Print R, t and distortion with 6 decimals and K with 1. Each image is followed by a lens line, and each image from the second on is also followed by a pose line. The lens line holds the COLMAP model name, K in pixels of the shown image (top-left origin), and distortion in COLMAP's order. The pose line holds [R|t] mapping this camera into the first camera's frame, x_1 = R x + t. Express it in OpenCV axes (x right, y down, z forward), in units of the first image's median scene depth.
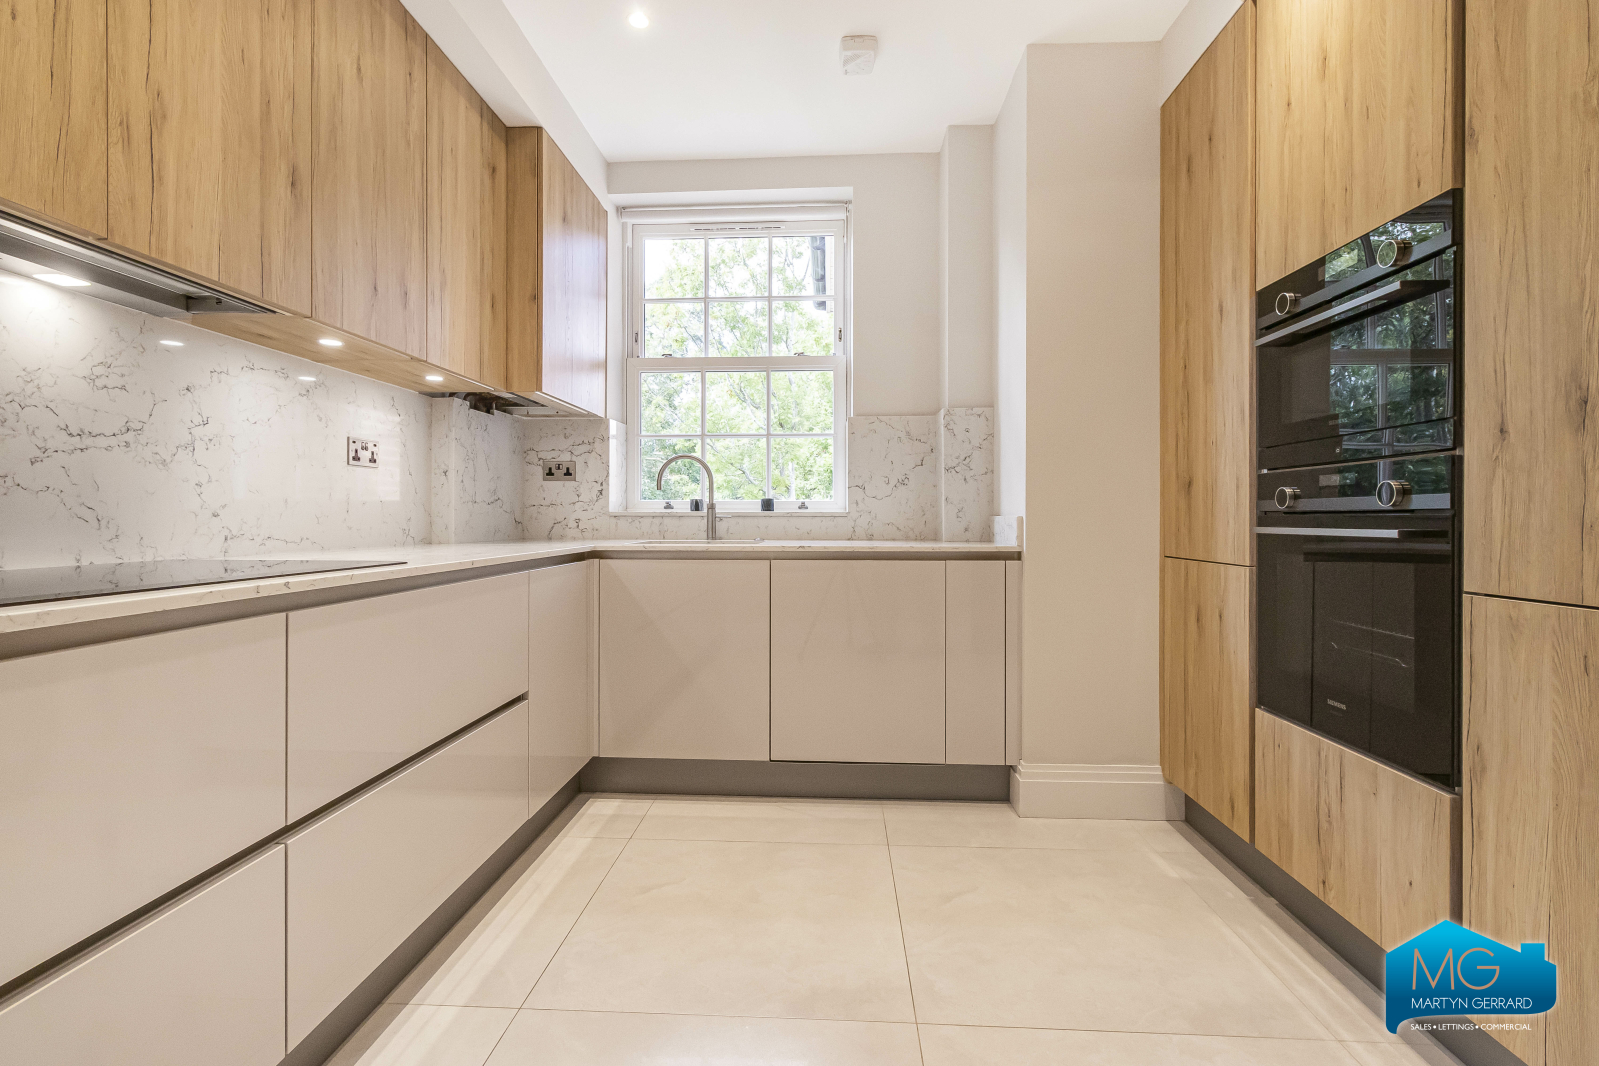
lens RADIAL K [[735.8, 0, 795.3], [0, 735.8, 518.8], [0, 0, 1]] dist [0.000690, 0.000420]
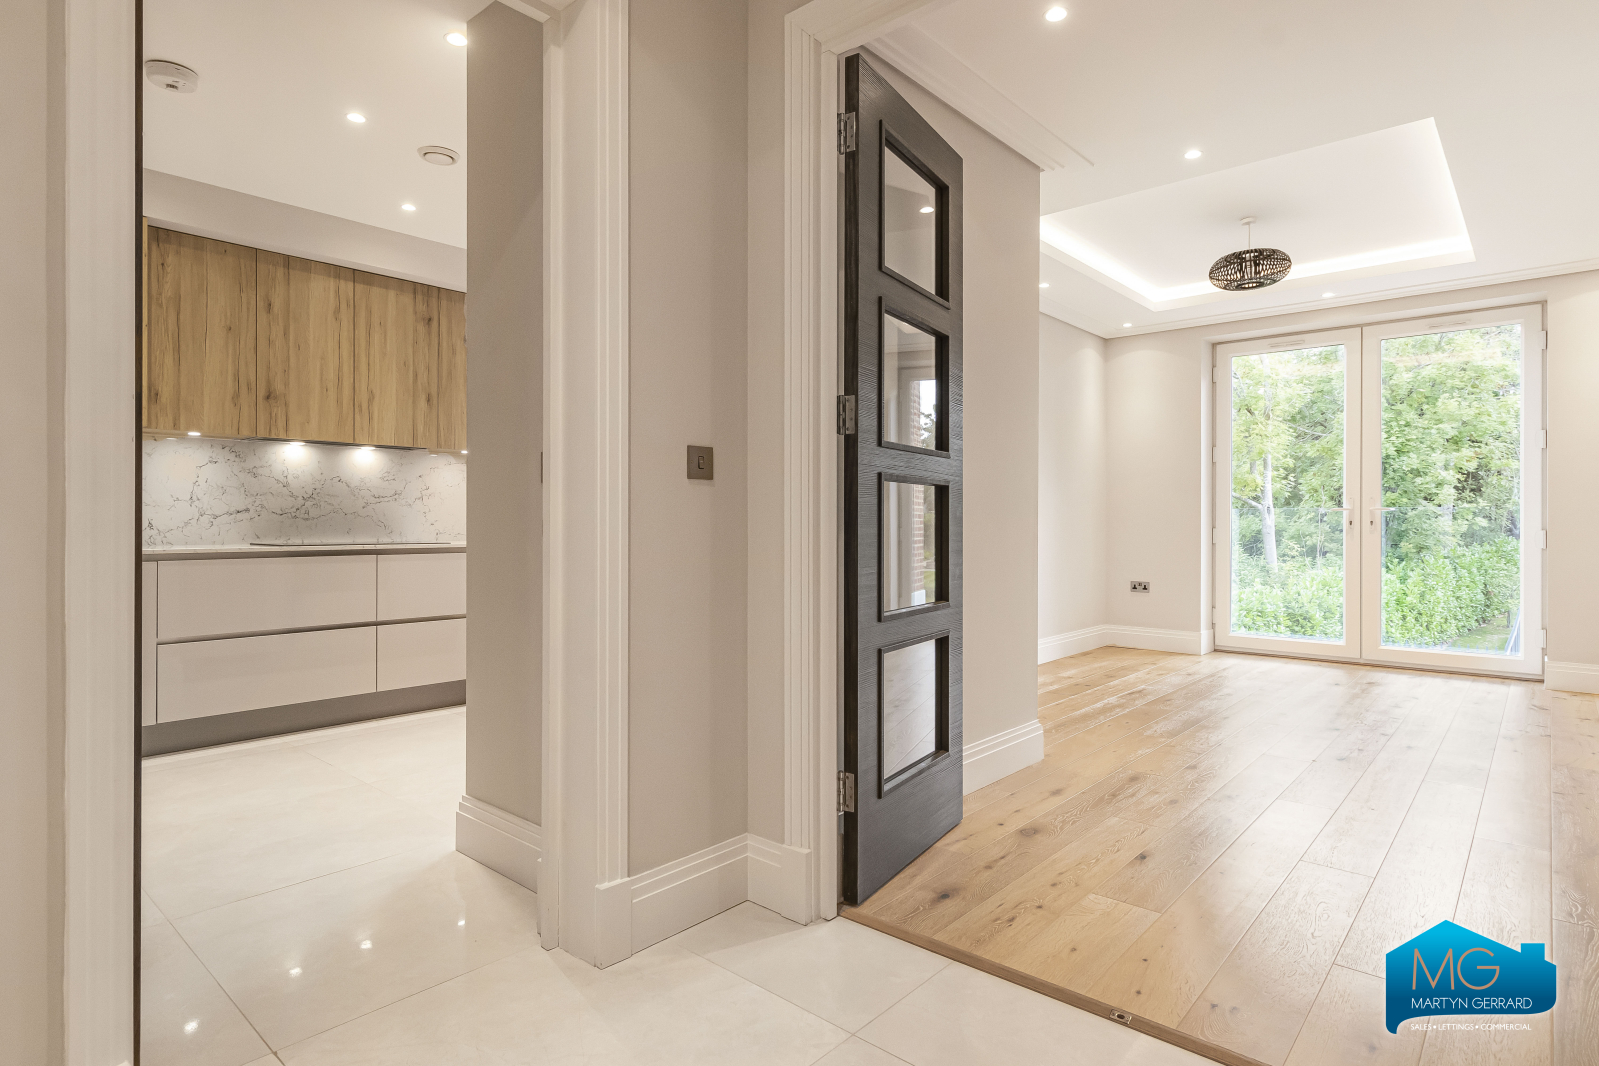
lens RADIAL K [[849.8, 0, 806.8], [0, 849.8, 522.0], [0, 0, 1]] dist [-0.005567, -0.000305]
pose [[0.787508, 0.000842, -0.616304, 1.629803], [-0.003508, 0.999989, -0.003116, -0.007266], [0.616295, 0.004616, 0.787502, -0.408343]]
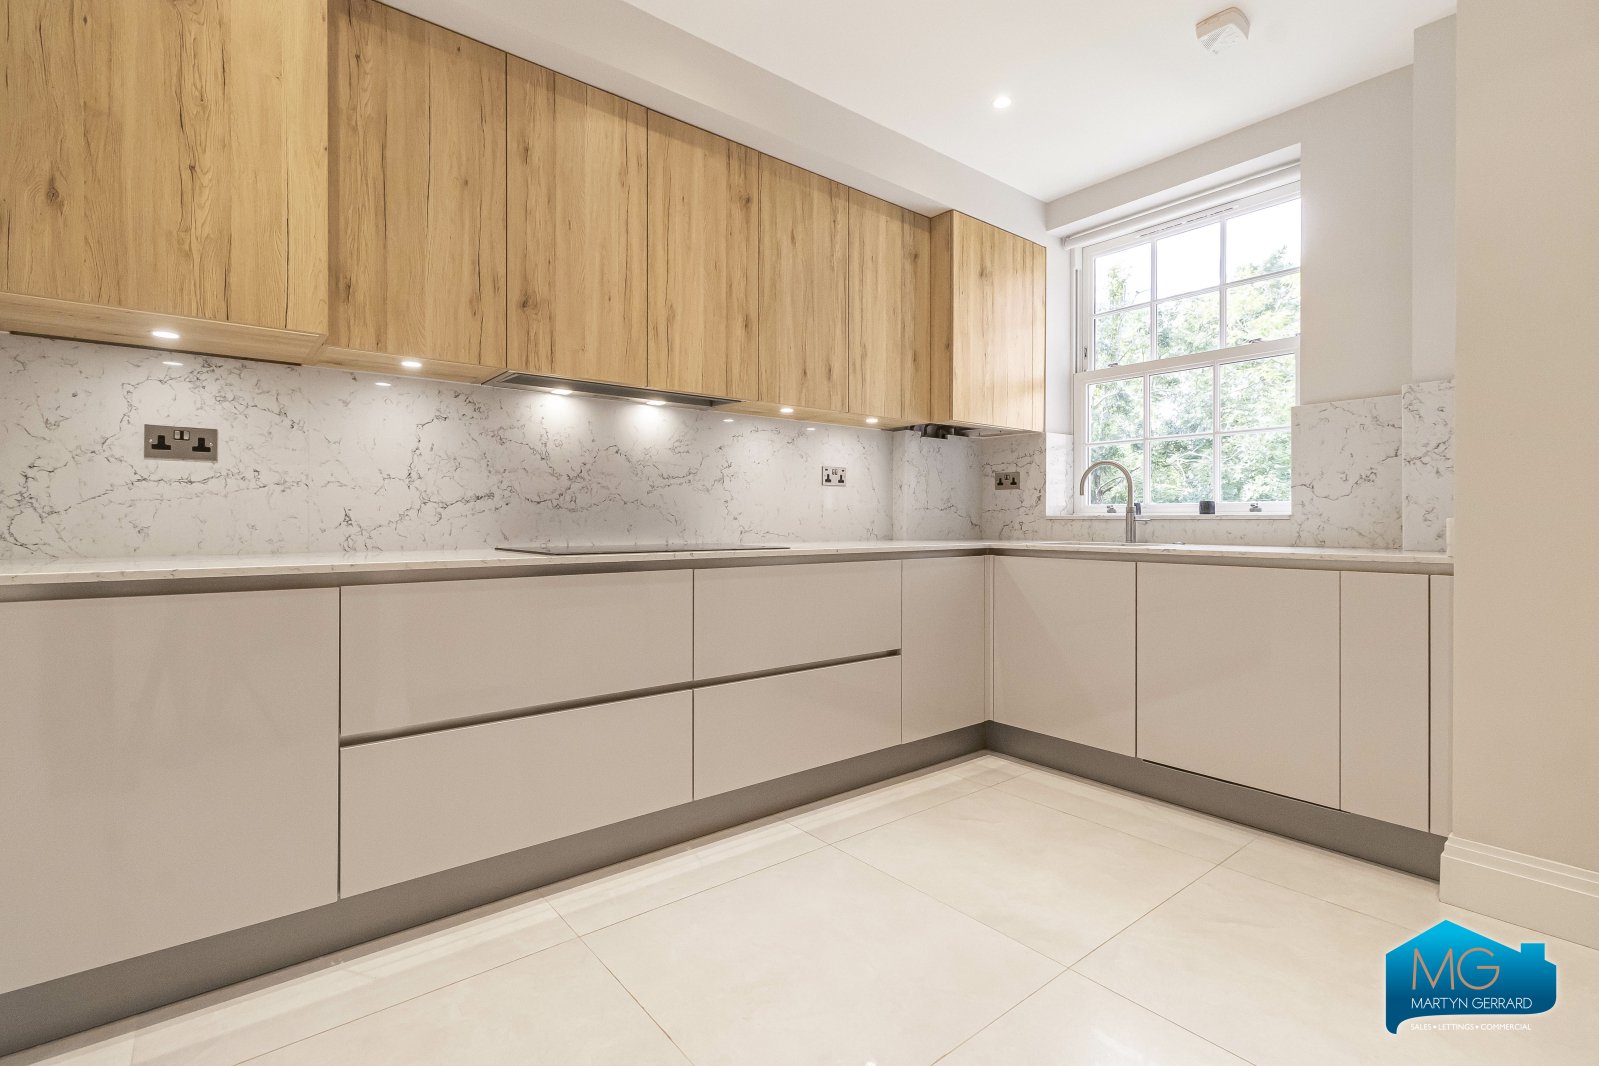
lens RADIAL K [[735.8, 0, 795.3], [0, 735.8, 518.8], [0, 0, 1]] dist [0.000690, 0.000420]
pose [[0.670524, -0.001436, -0.741887, 0.474790], [-0.002712, 0.999987, -0.004387, 0.001984], [0.741883, 0.004954, 0.670511, -0.045525]]
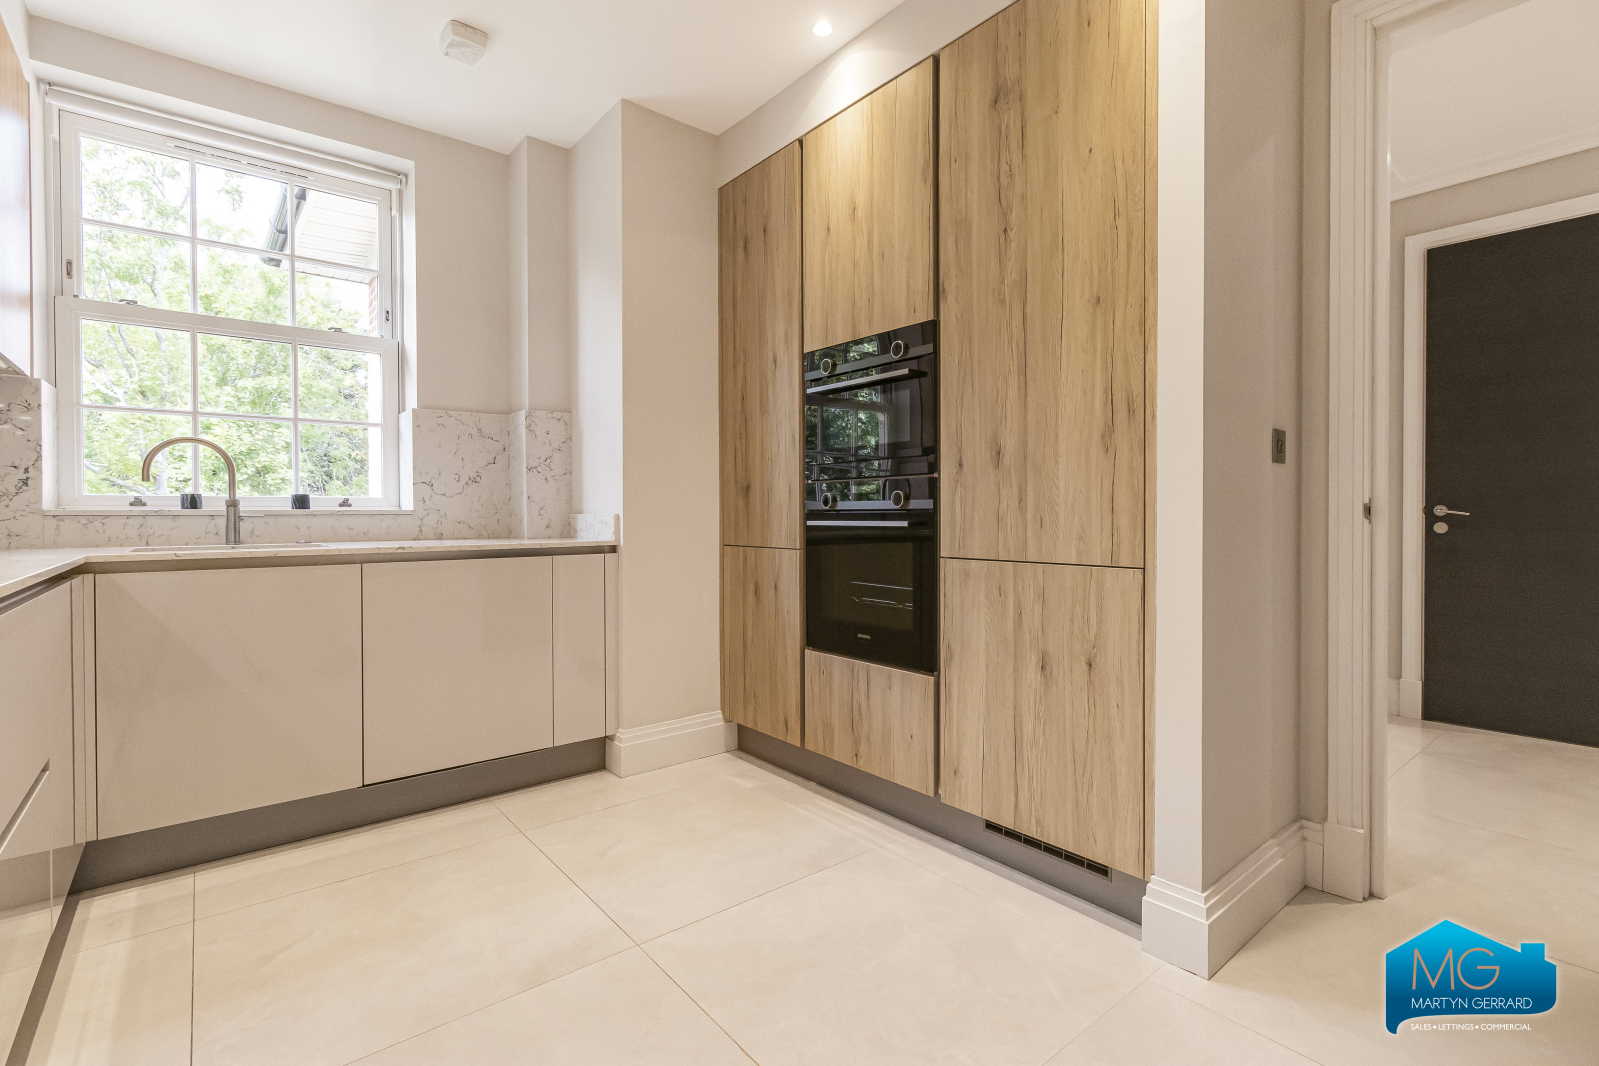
lens RADIAL K [[732.3, 0, 795.6], [0, 732.3, 522.7], [0, 0, 1]] dist [0.000633, 0.000260]
pose [[0.742388, -0.011559, 0.669870, -0.277423], [0.005575, 0.999923, 0.011076, -0.001117], [-0.669947, -0.004488, 0.742396, -0.023108]]
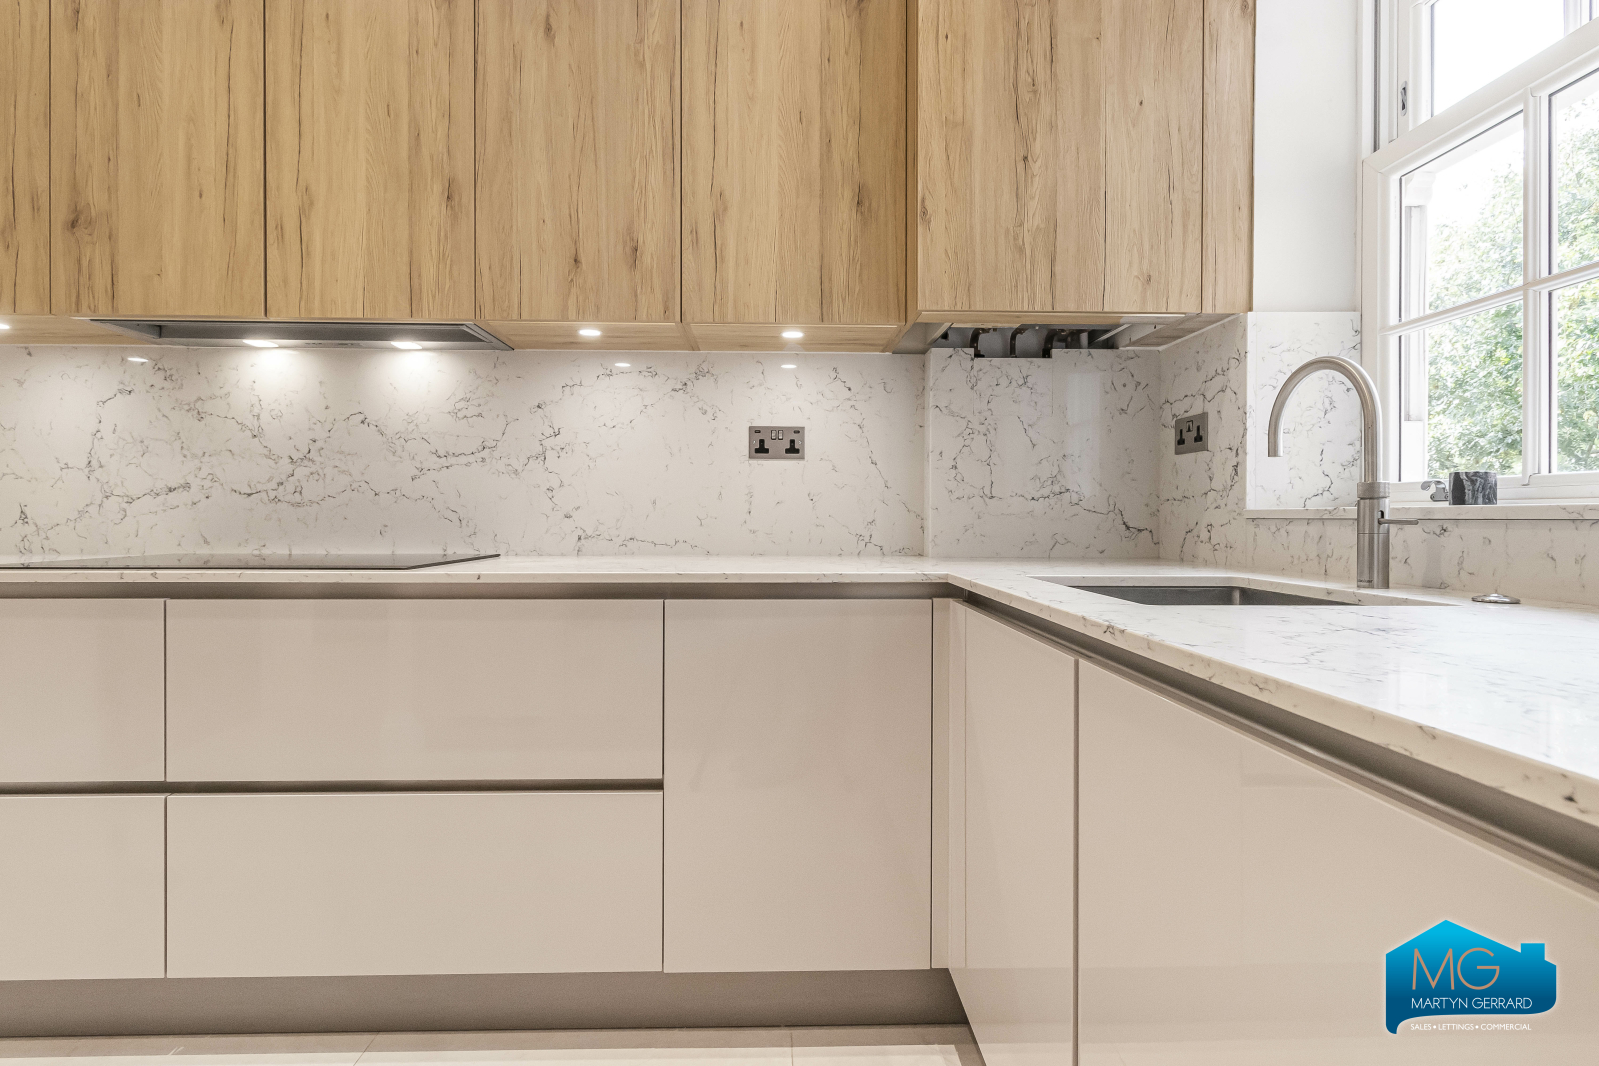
lens RADIAL K [[802.2, 0, 794.8], [0, 802.2, 520.2], [0, 0, 1]] dist [0.000112, -0.000371]
pose [[0.088104, 0.003750, -0.996104, 0.347704], [-0.005632, 0.999979, 0.003267, -0.004220], [0.996095, 0.005322, 0.088123, 0.987075]]
